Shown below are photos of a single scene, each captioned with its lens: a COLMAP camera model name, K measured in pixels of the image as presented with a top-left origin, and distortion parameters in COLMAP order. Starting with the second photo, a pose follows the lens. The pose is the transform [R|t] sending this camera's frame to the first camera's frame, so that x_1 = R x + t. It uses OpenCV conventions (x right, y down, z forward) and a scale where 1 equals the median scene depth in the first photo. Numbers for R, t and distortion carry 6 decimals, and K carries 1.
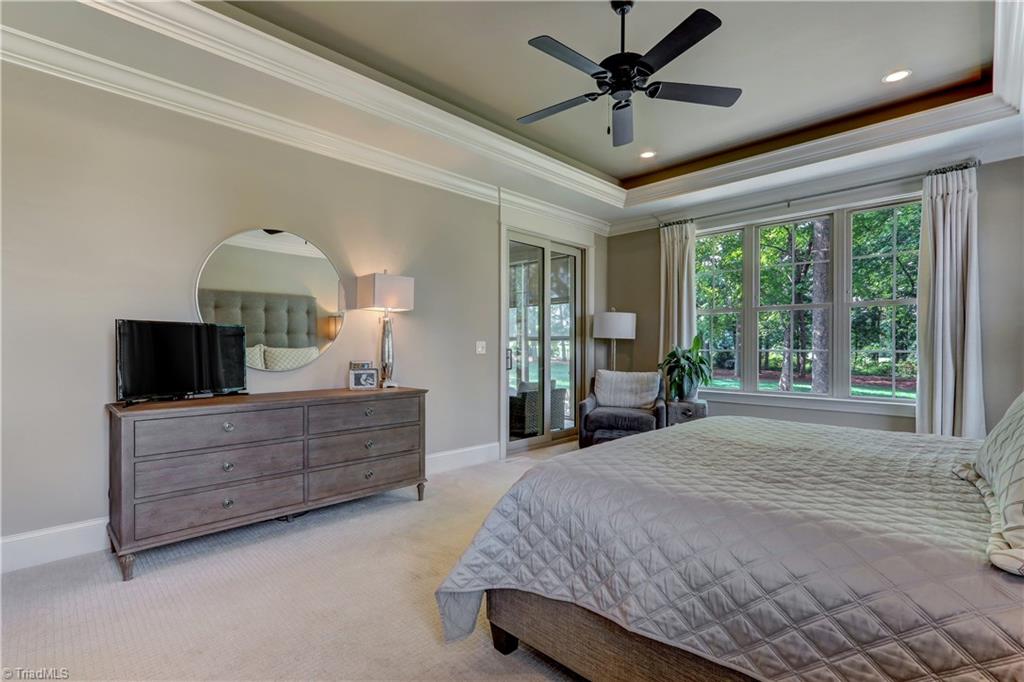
lens RADIAL K [[476.4, 0, 507.9], [0, 476.4, 344.6], [0, 0, 1]] dist [-0.000795, 0.005659]
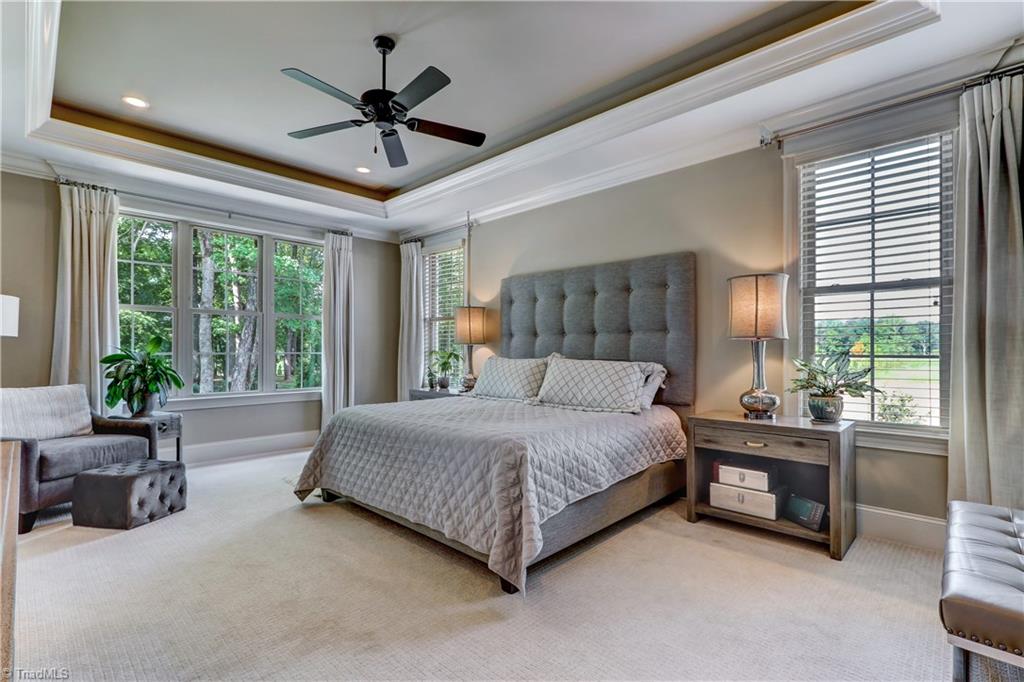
lens RADIAL K [[476.4, 0, 507.8], [0, 476.4, 345.6], [0, 0, 1]] dist [-0.000795, 0.005659]
pose [[-0.018446, 0.008790, 0.999791, -0.483316], [-0.005973, 0.999943, -0.008901, 0.001898], [-0.999812, -0.006136, -0.018392, 0.397145]]
